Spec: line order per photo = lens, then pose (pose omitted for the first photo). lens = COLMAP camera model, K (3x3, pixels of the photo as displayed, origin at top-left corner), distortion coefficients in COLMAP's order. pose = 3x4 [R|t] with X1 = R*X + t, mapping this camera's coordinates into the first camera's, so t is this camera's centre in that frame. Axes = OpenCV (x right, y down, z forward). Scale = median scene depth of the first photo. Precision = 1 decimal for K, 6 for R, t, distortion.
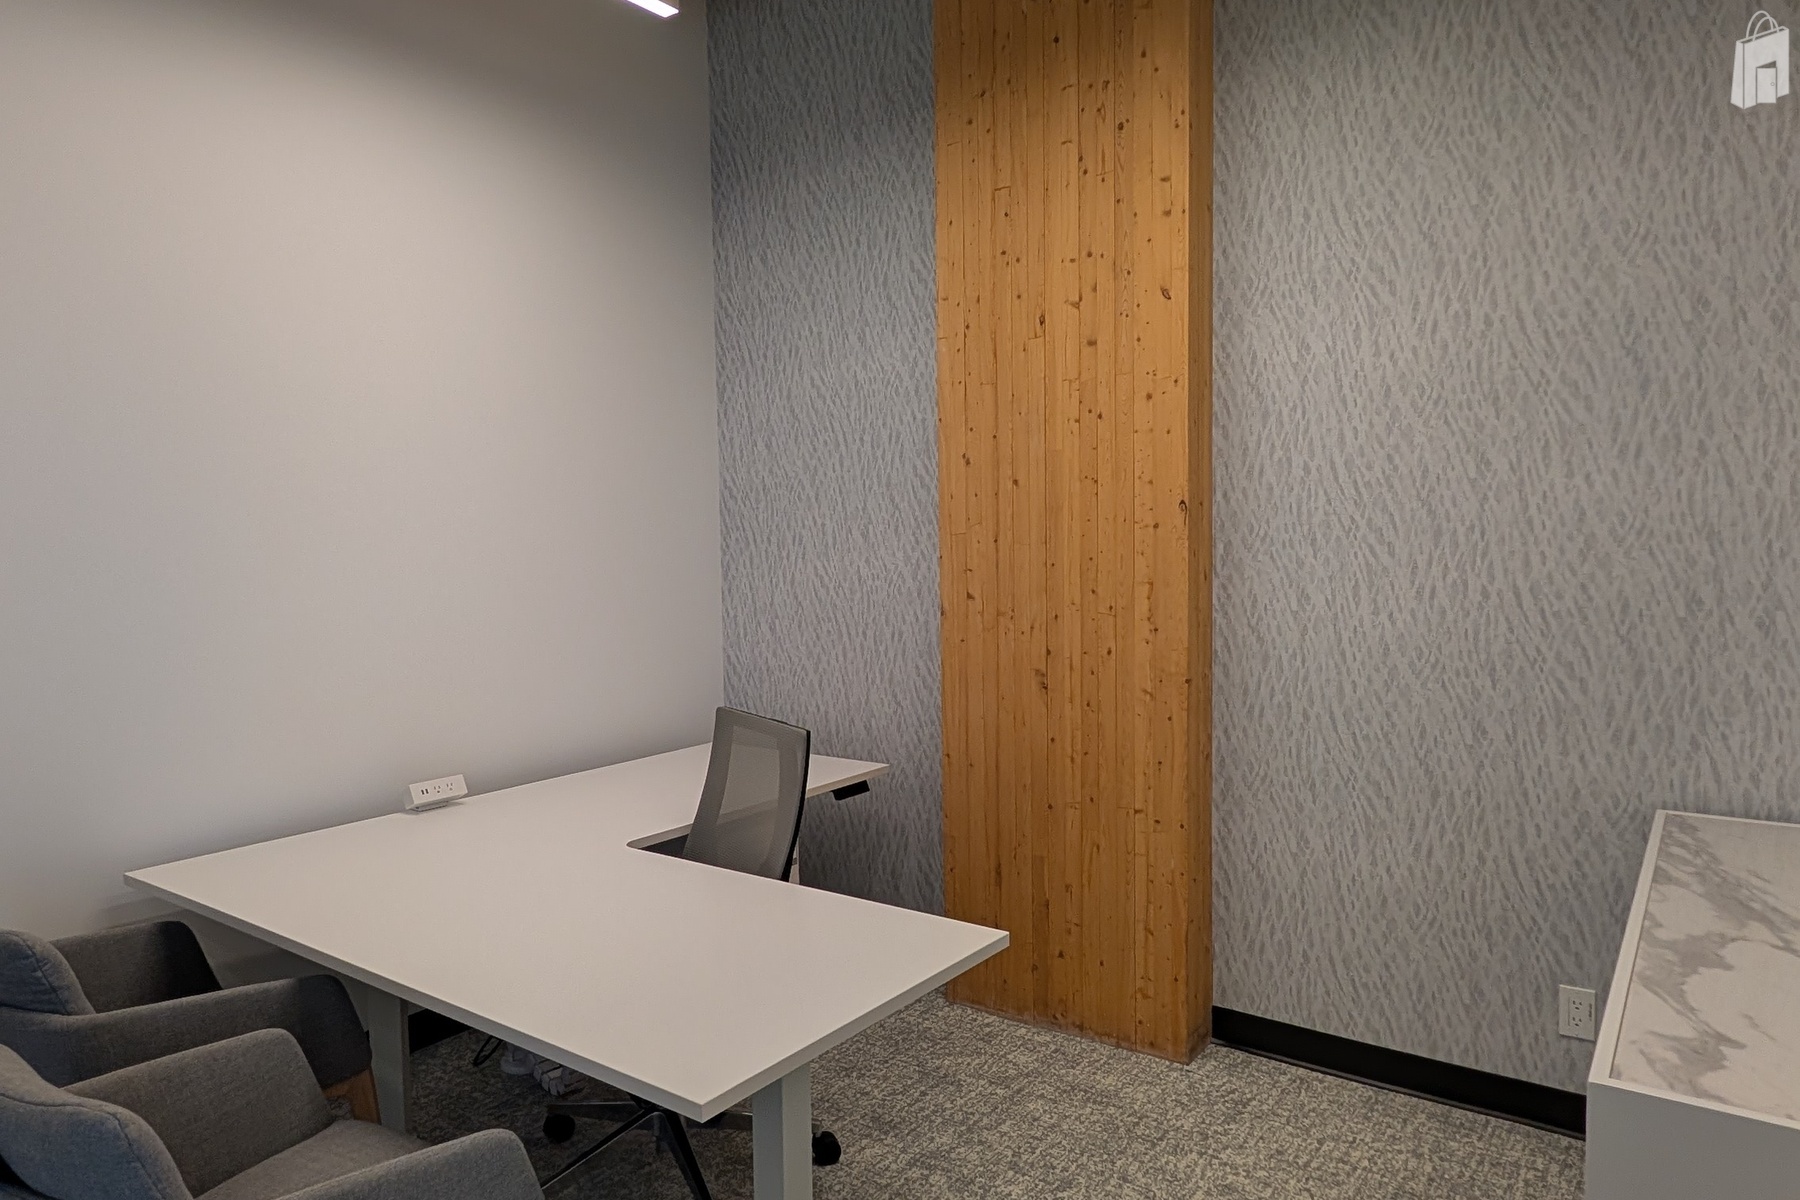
lens RADIAL K [[1161.0, 0, 888.9], [0, 1161.0, 603.8], [0, 0, 1]] dist [-0.003524, 0.000083]
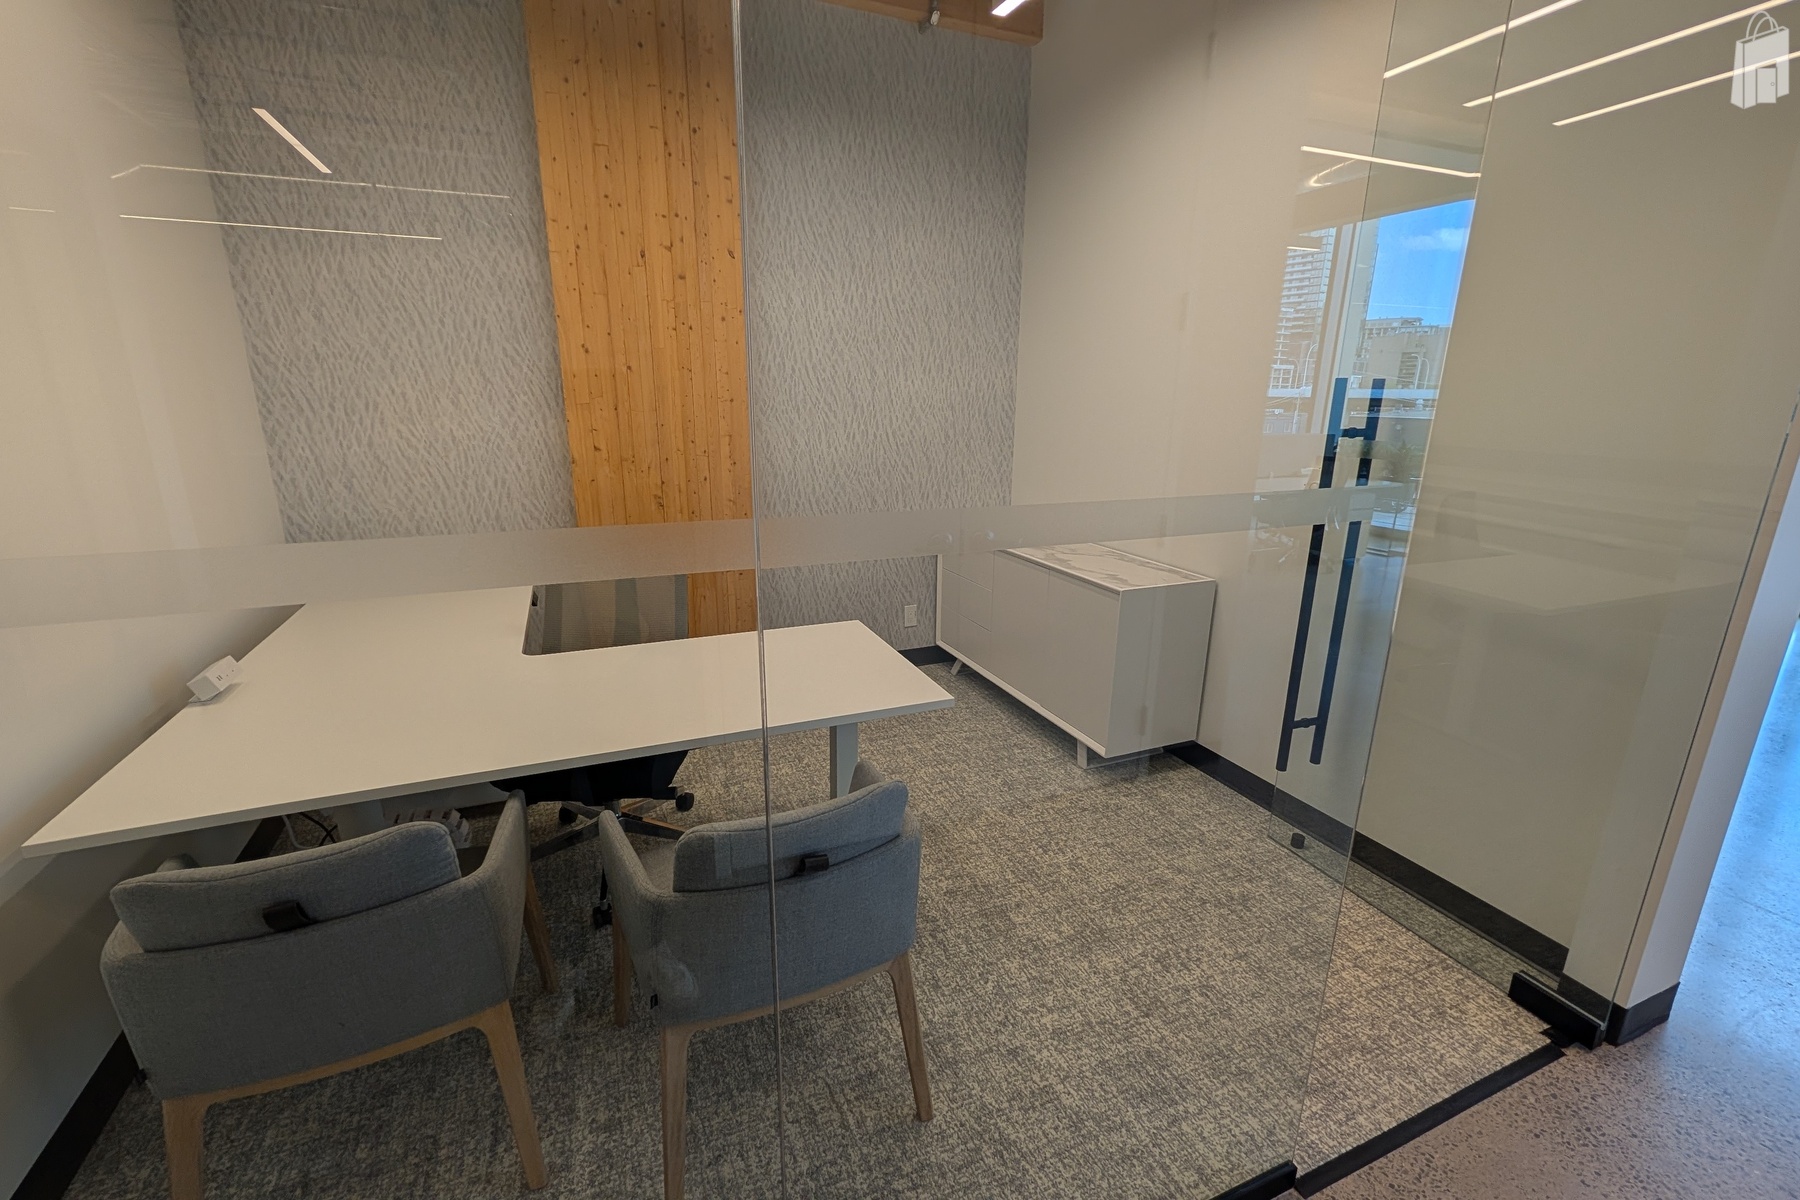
lens RADIAL K [[774.4, 0, 900.9], [0, 774.4, 609.6], [0, 0, 1]] dist [0.000024, -0.000081]
pose [[0.506877, -0.214843, 0.834816, -0.628849], [0.038982, 0.973166, 0.226779, -0.016572], [-0.861136, -0.082406, 0.501651, 0.193101]]
